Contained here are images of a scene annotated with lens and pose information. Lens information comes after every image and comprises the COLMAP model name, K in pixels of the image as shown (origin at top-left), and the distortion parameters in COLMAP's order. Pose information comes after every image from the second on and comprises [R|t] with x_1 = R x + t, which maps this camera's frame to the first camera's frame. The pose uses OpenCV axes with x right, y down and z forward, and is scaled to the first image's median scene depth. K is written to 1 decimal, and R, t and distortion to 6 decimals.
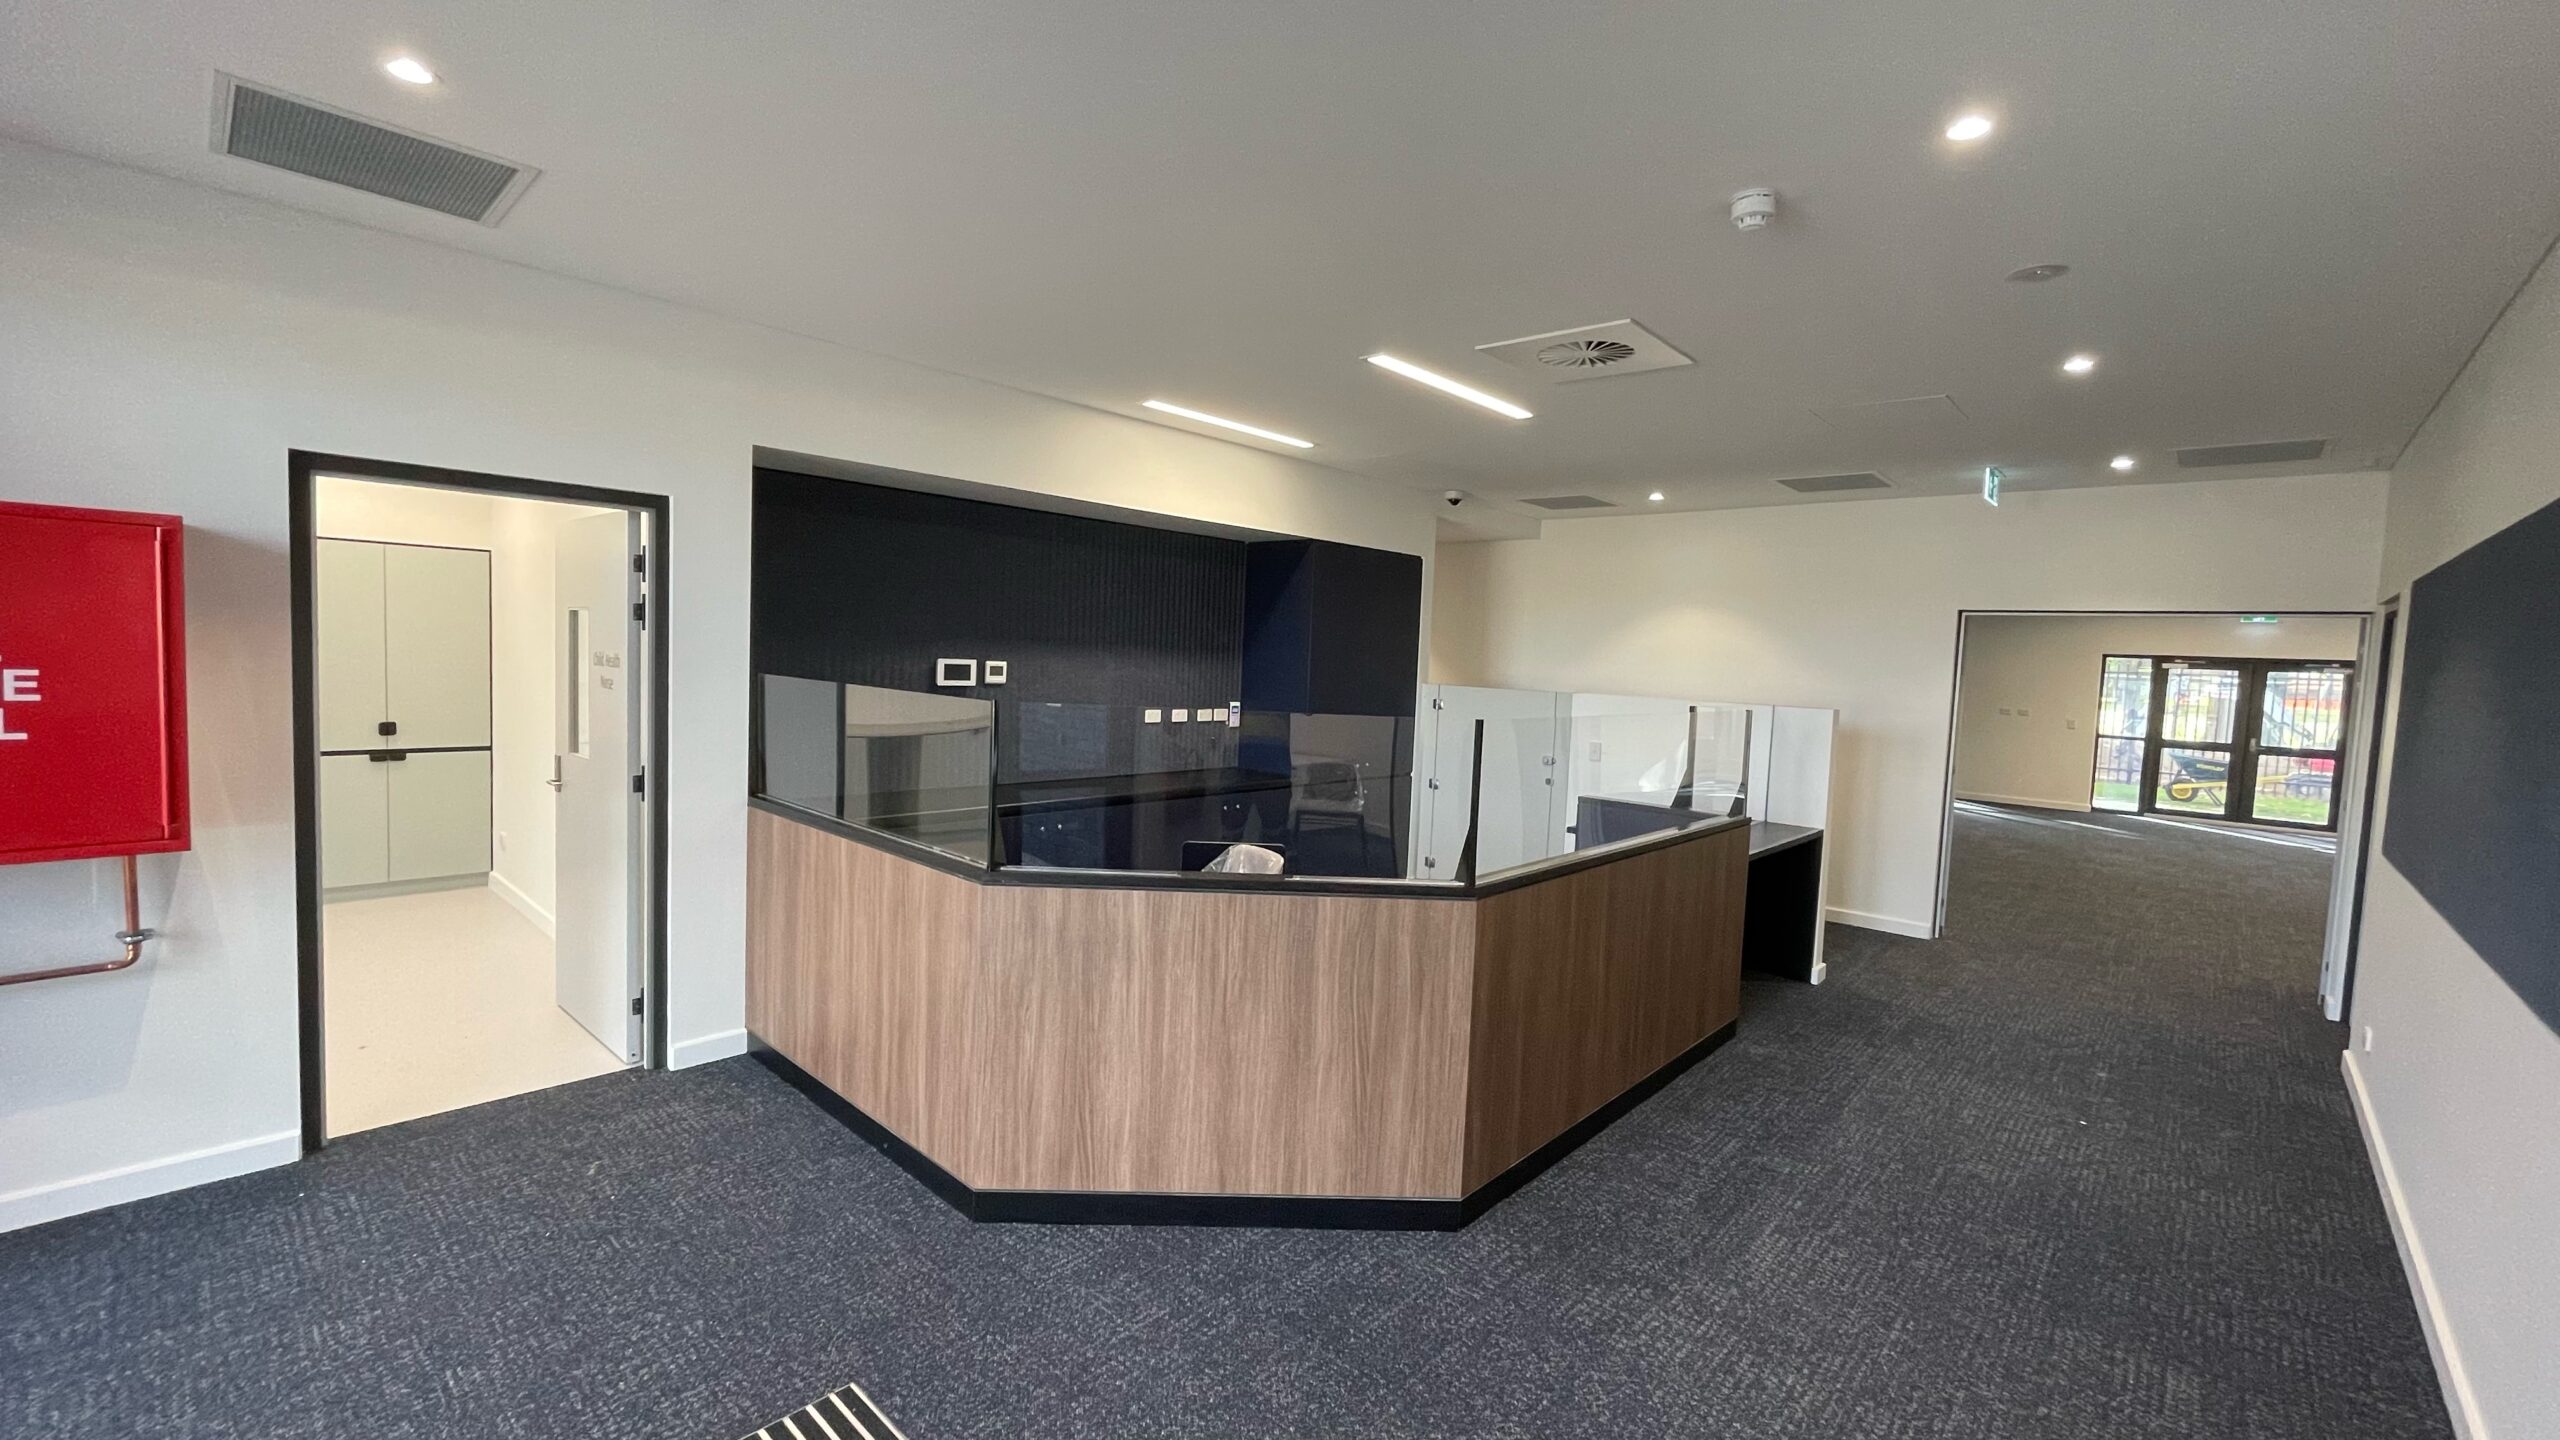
lens RADIAL K [[1025.4, 0, 1293.8], [0, 1025.4, 721.7], [0, 0, 1]] dist [-0.005439, -0.000462]
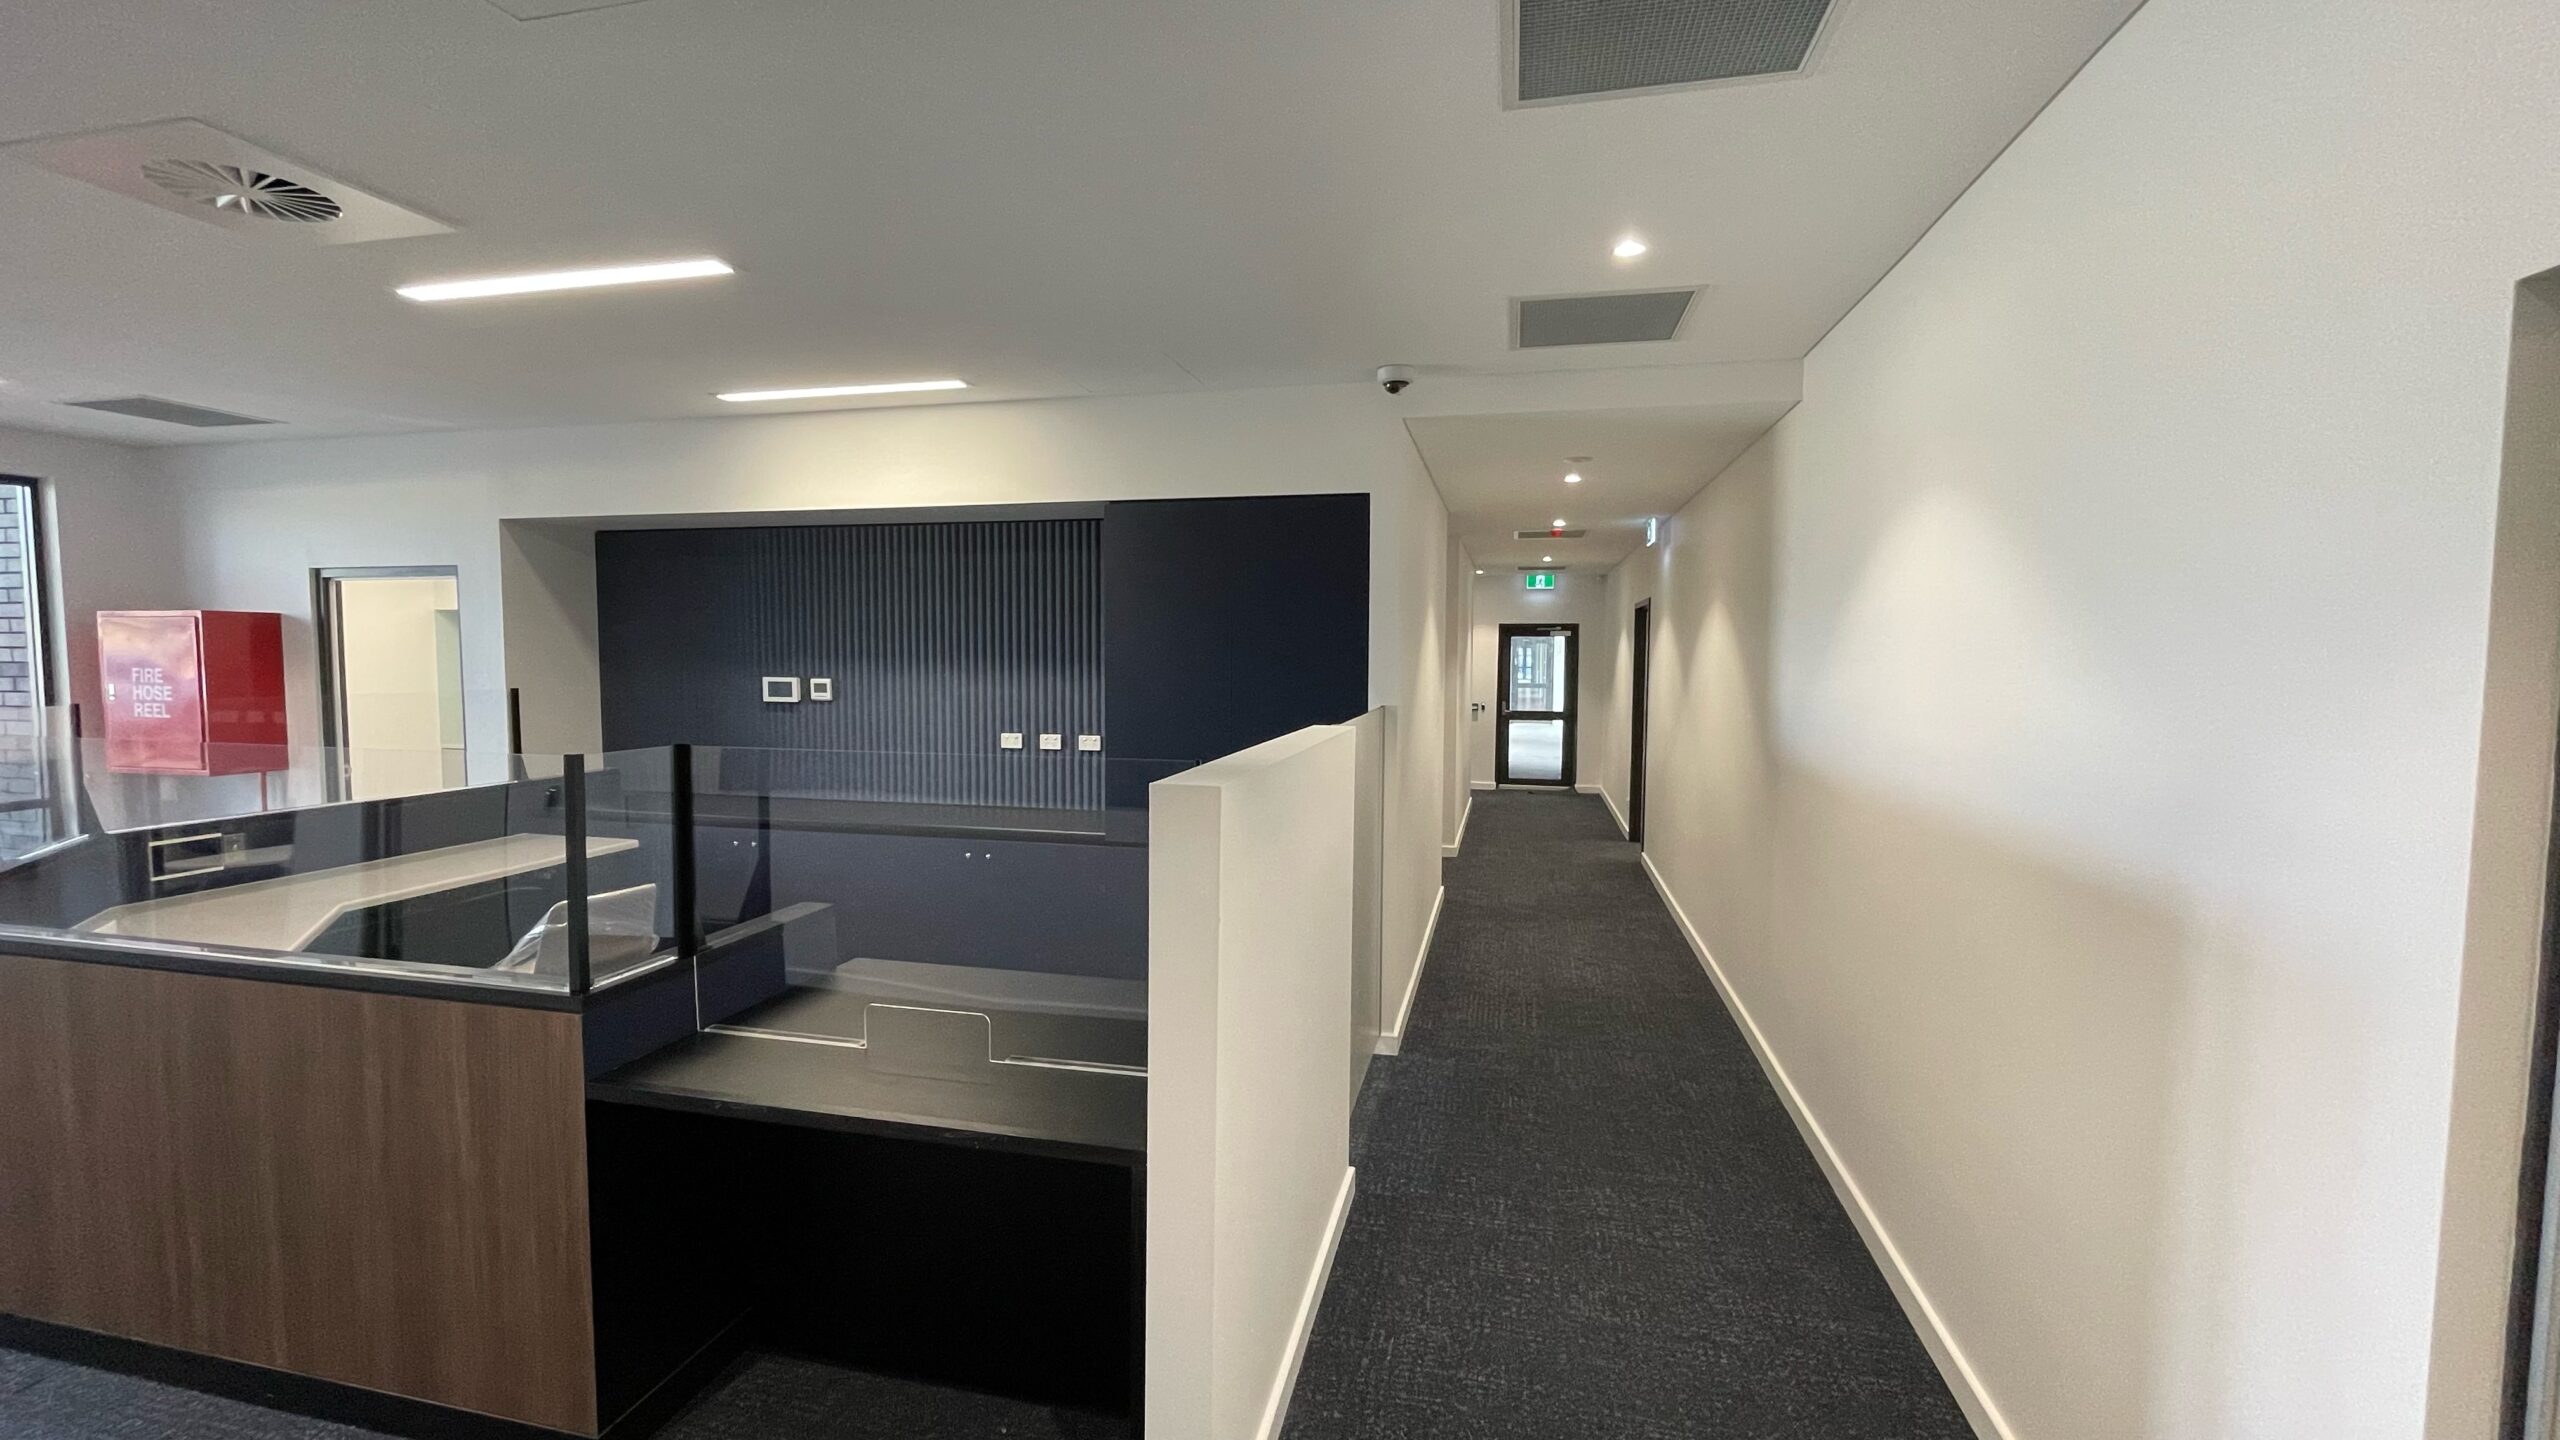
lens RADIAL K [[1025.4, 0, 1274.2], [0, 1025.4, 720.0], [0, 0, 1]] dist [-0.005439, -0.000462]
pose [[0.473591, 0.012364, -0.880658, 0.859425], [-0.047987, 0.998778, -0.011784, -0.027698], [0.879437, 0.047841, 0.473605, 0.937228]]
